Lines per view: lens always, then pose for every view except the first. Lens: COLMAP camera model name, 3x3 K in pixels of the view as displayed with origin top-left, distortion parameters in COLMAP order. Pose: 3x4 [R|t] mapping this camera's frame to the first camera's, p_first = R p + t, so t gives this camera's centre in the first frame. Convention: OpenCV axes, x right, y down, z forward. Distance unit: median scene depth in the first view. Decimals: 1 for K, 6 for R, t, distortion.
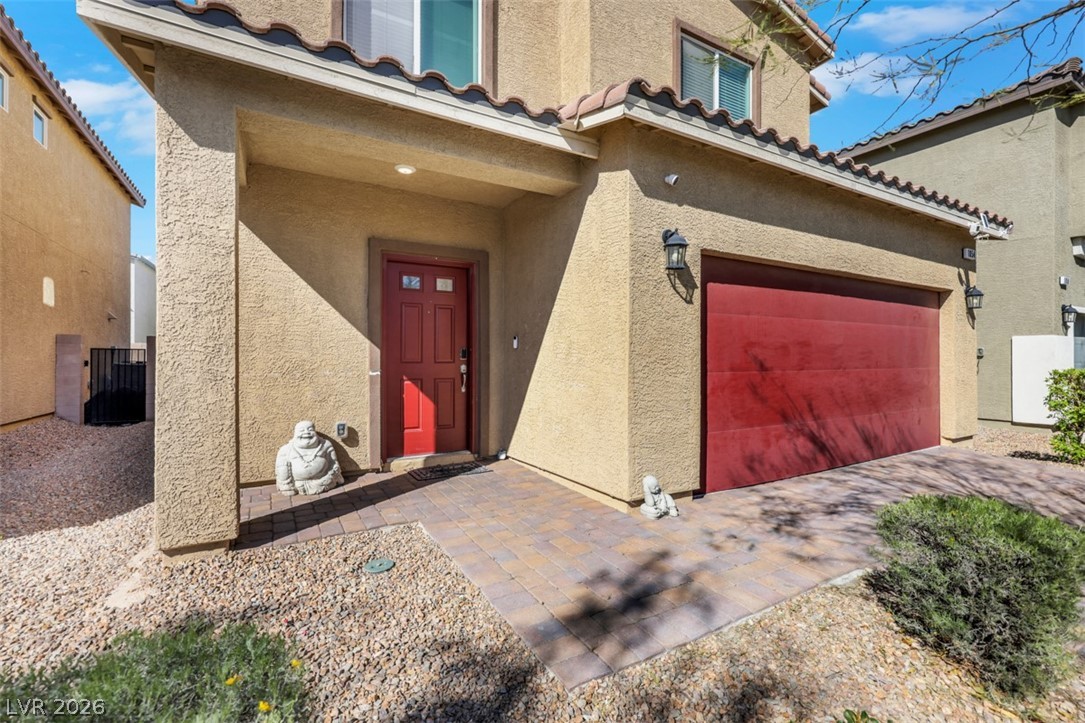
lens RADIAL K [[480.4, 0, 541.5], [0, 480.4, 356.3], [0, 0, 1]] dist [0.001961, 0.000071]
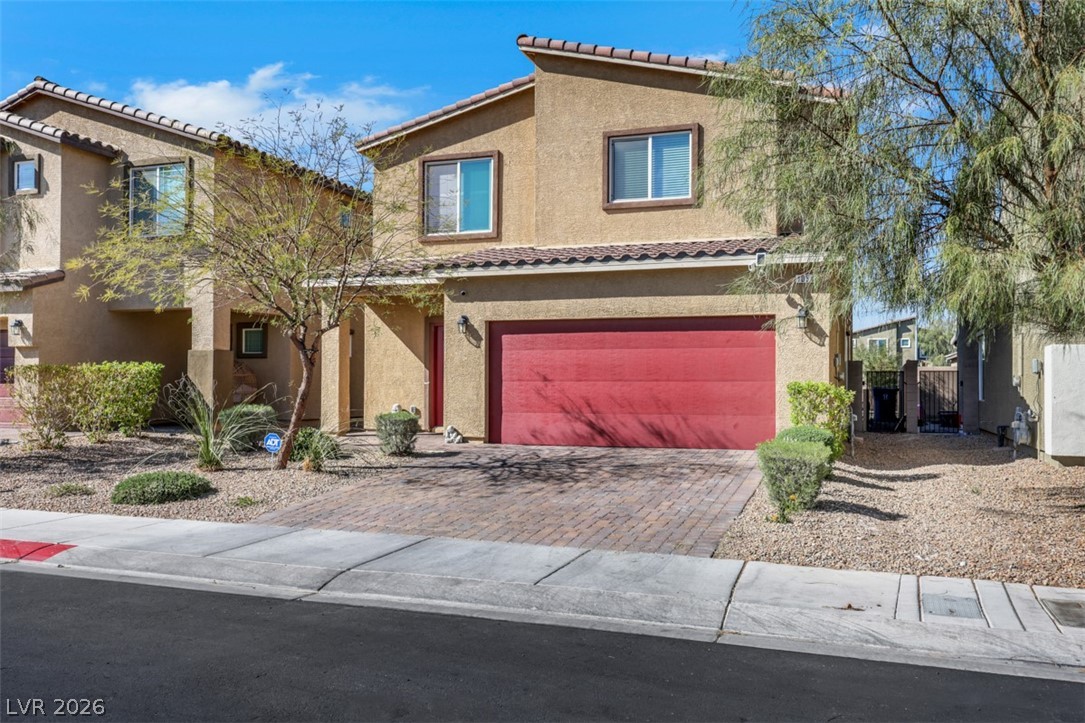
lens RADIAL K [[943.6, 0, 543.1], [0, 943.6, 364.1], [0, 0, 1]] dist [-0.002341, -0.000050]
pose [[0.632782, -0.017927, -0.774122, 3.004615], [0.000682, 0.999744, -0.022594, 0.044118], [0.774330, 0.013769, 0.632633, -1.132445]]
